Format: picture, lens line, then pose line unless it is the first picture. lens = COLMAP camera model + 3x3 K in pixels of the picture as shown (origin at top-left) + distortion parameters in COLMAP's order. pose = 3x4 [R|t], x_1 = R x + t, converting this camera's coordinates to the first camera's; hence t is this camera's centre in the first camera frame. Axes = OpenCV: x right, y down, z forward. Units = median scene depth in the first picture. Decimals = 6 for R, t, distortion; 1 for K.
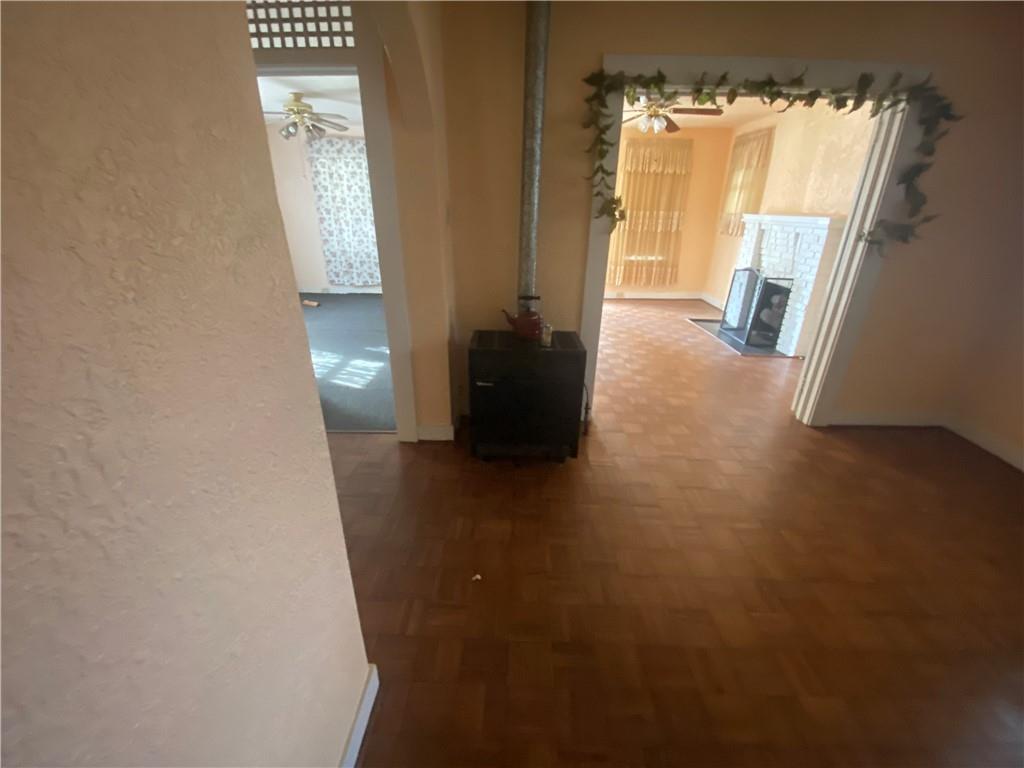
lens RADIAL K [[419.4, 0, 518.9], [0, 419.4, 382.4], [0, 0, 1]] dist [0.003983, 0.000049]
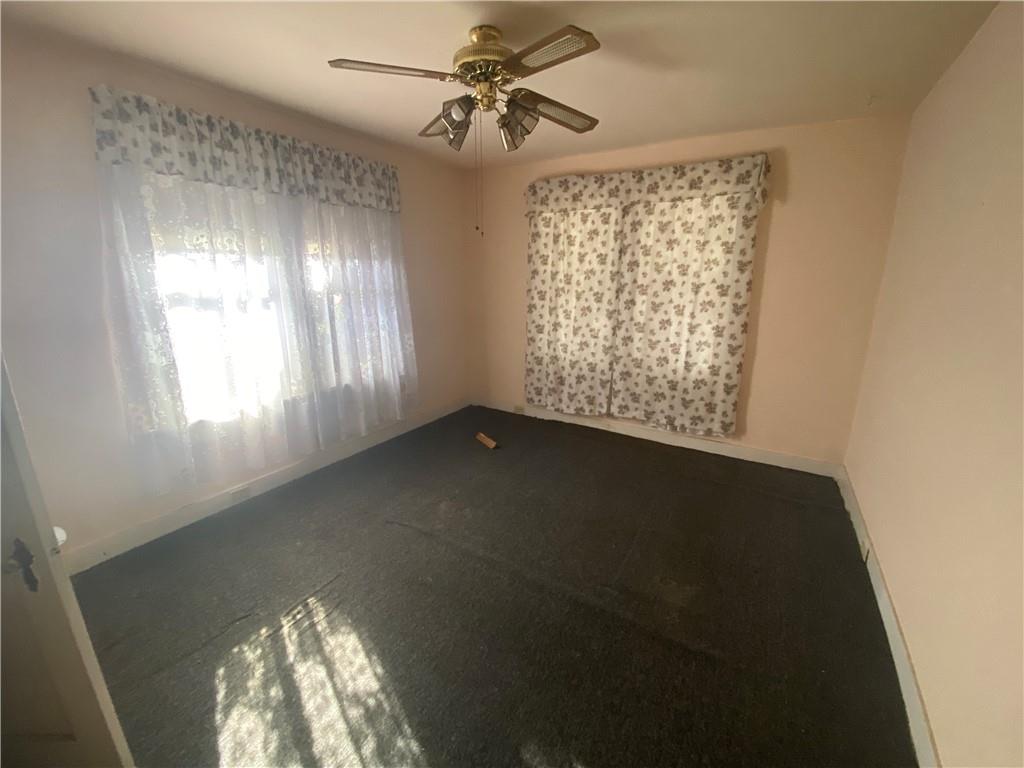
lens RADIAL K [[419.4, 0, 509.2], [0, 419.4, 389.3], [0, 0, 1]] dist [0.003983, 0.000049]
pose [[0.858663, 0.131494, -0.495387, -0.174241], [-0.198895, 0.976275, -0.085607, -0.210469], [0.472376, 0.172038, 0.864444, 0.470950]]
